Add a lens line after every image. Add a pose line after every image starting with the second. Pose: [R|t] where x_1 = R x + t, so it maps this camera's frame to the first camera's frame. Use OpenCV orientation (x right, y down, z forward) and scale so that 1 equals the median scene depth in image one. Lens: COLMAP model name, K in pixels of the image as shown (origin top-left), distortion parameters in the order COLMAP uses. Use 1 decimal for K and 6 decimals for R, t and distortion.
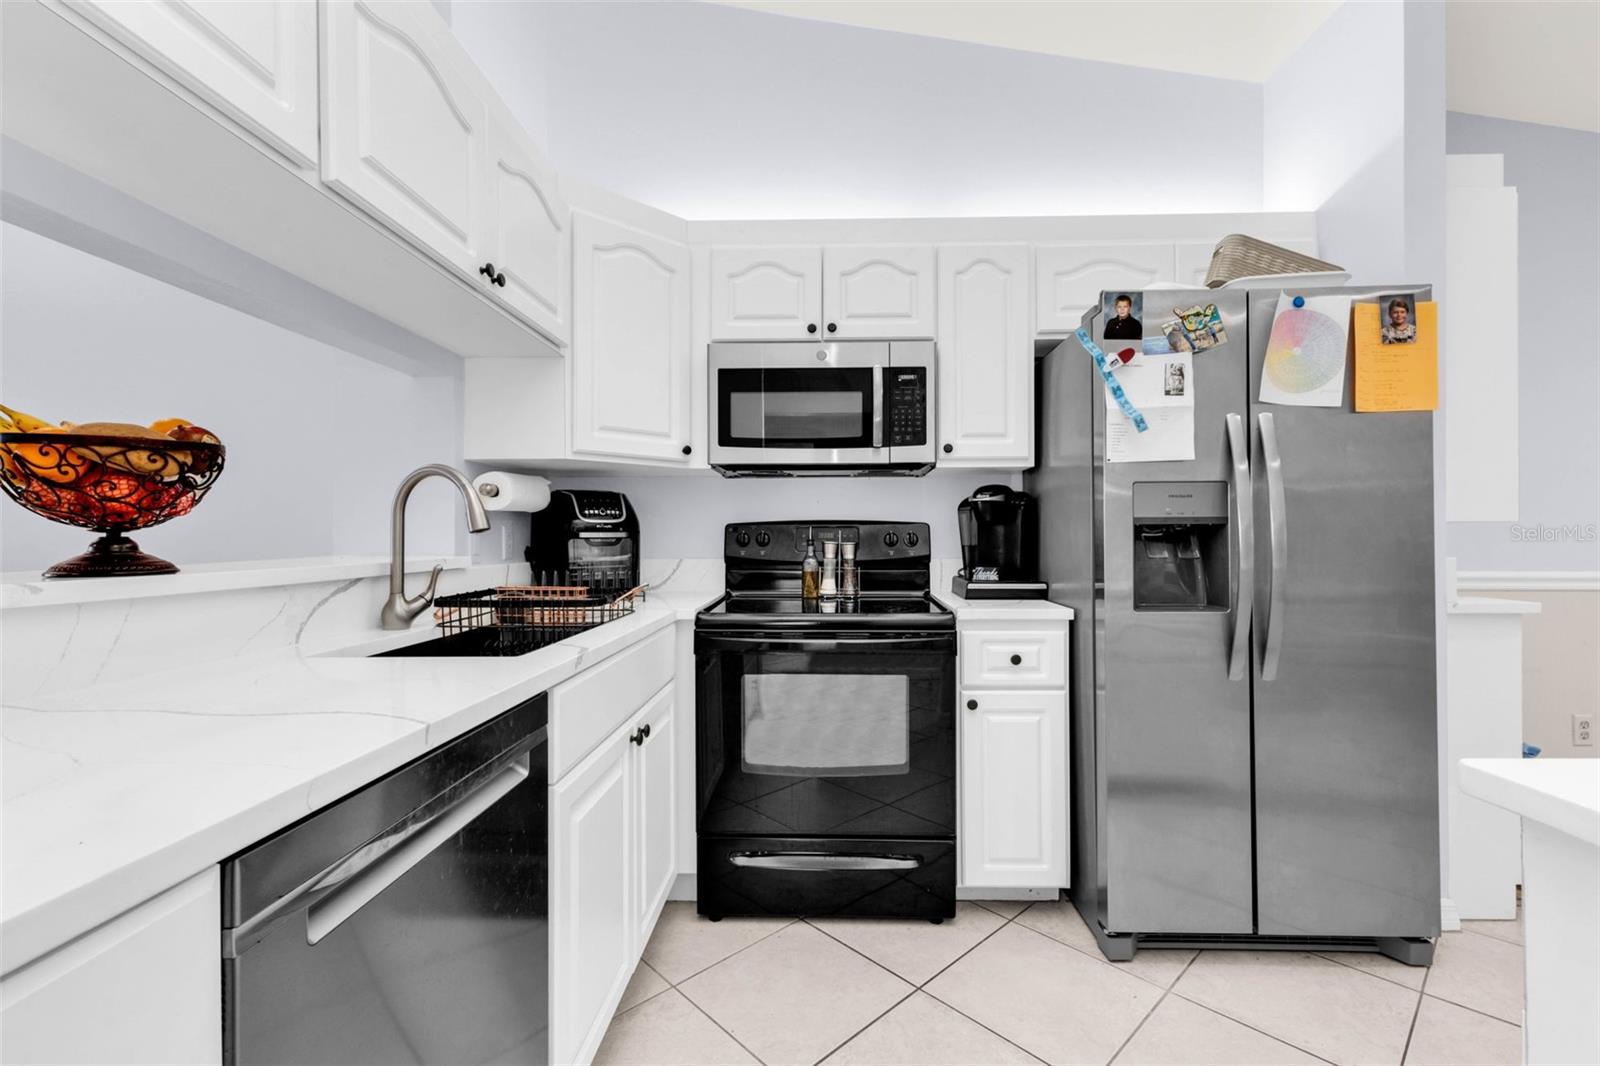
lens RADIAL K [[712.7, 0, 796.6], [0, 712.7, 531.7], [0, 0, 1]] dist [0.010683, -0.001071]
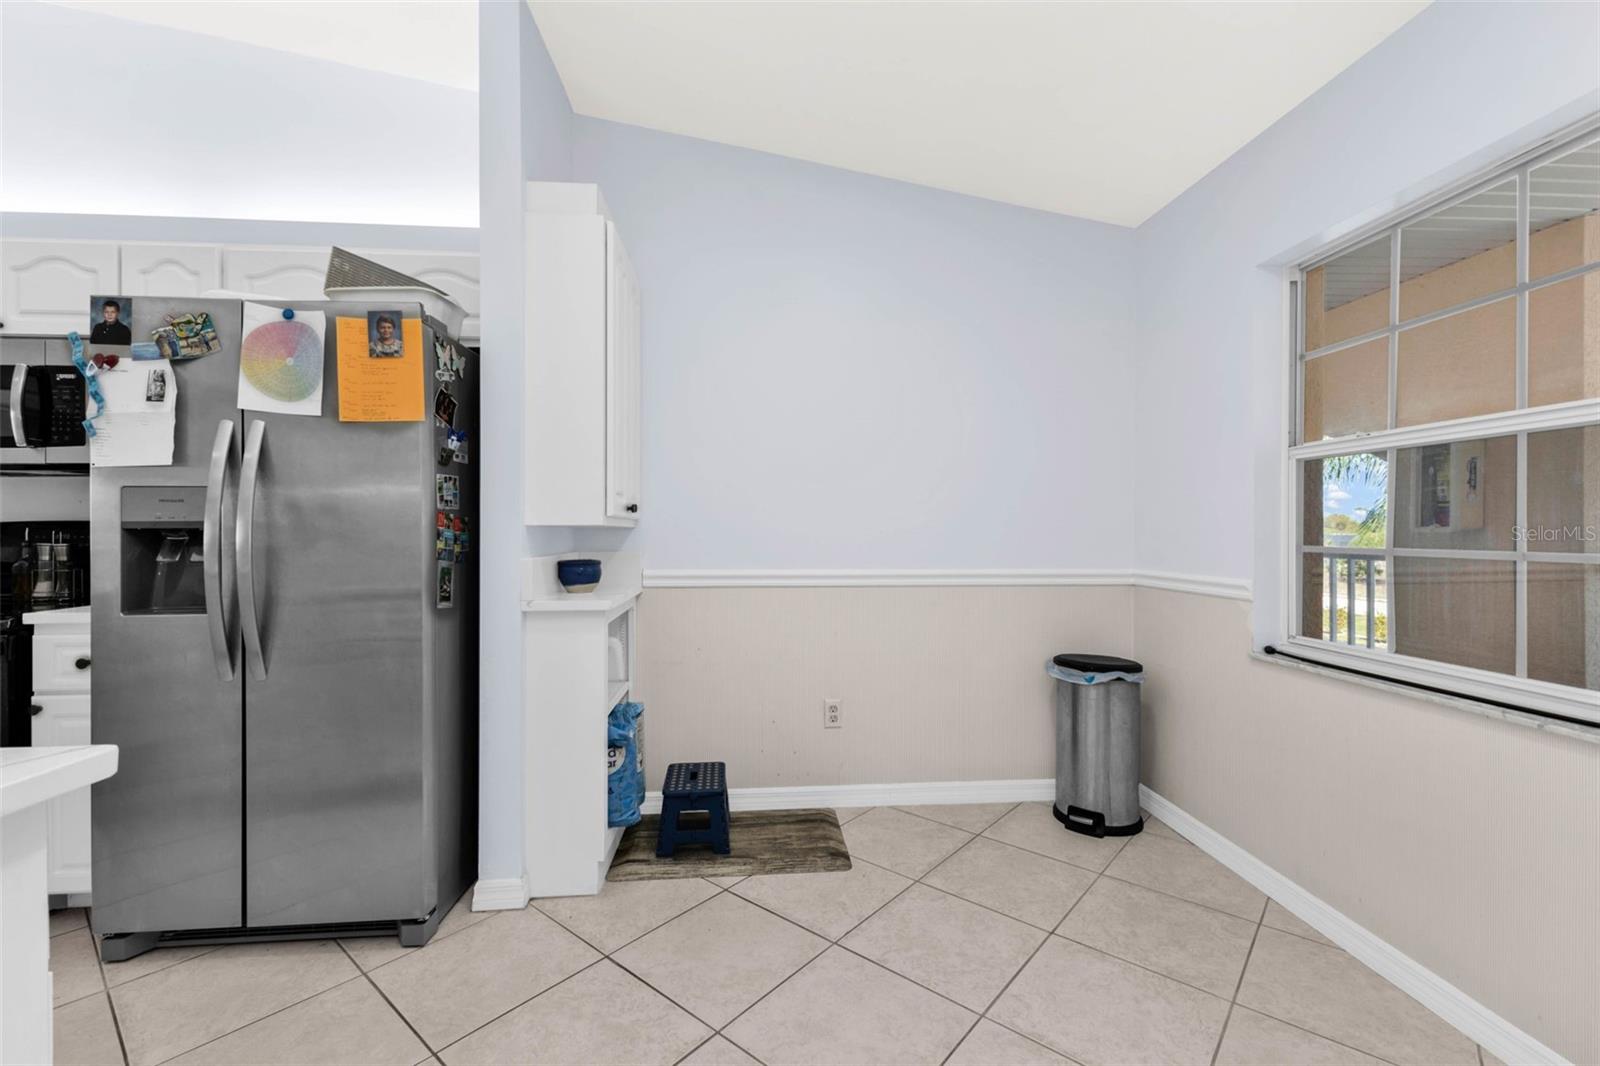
lens RADIAL K [[712.7, 0, 806.8], [0, 712.7, 525.6], [0, 0, 1]] dist [0.010683, -0.001071]
pose [[0.994901, 0.001233, 0.100854, 1.334648], [-0.001102, 0.999998, -0.001356, -0.013875], [-0.100855, 0.001238, 0.994900, -0.106695]]
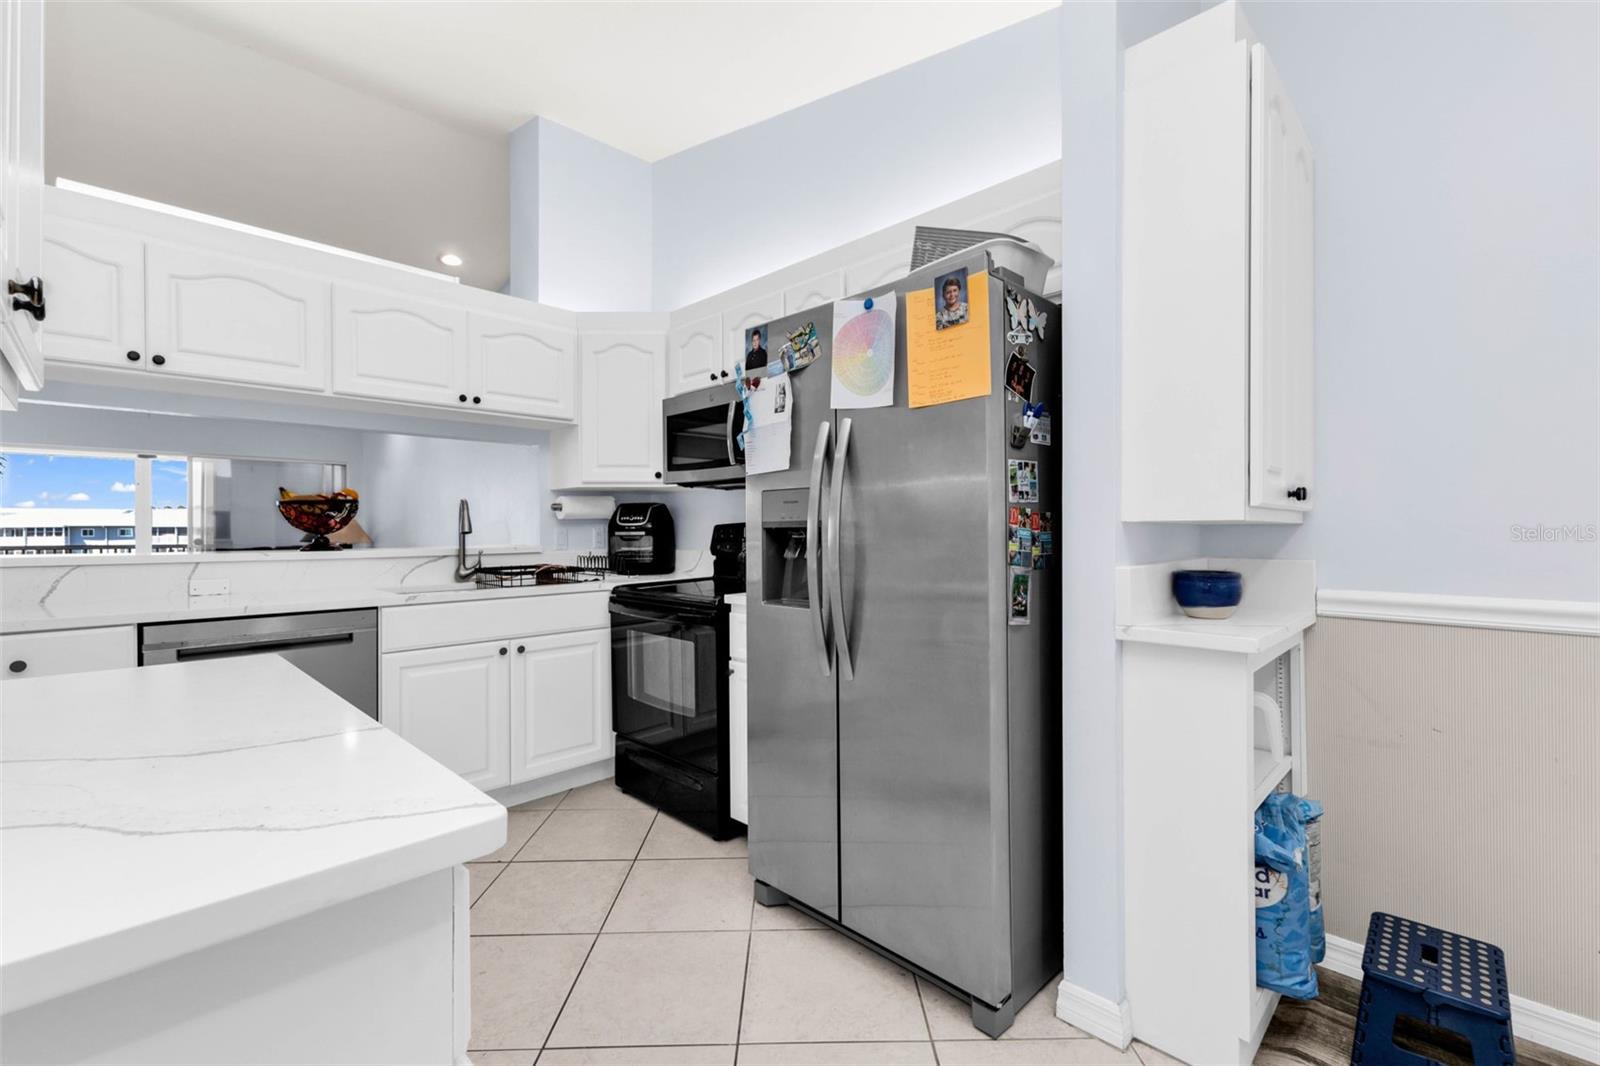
lens RADIAL K [[690.2, 0, 800.2], [0, 690.2, 529.2], [0, 0, 1]] dist [0.007800, -0.000260]
pose [[0.723863, -0.001246, -0.689943, 1.286405], [0.003455, 0.999992, 0.001819, -0.009291], [0.689935, -0.003700, 0.723861, 0.237180]]
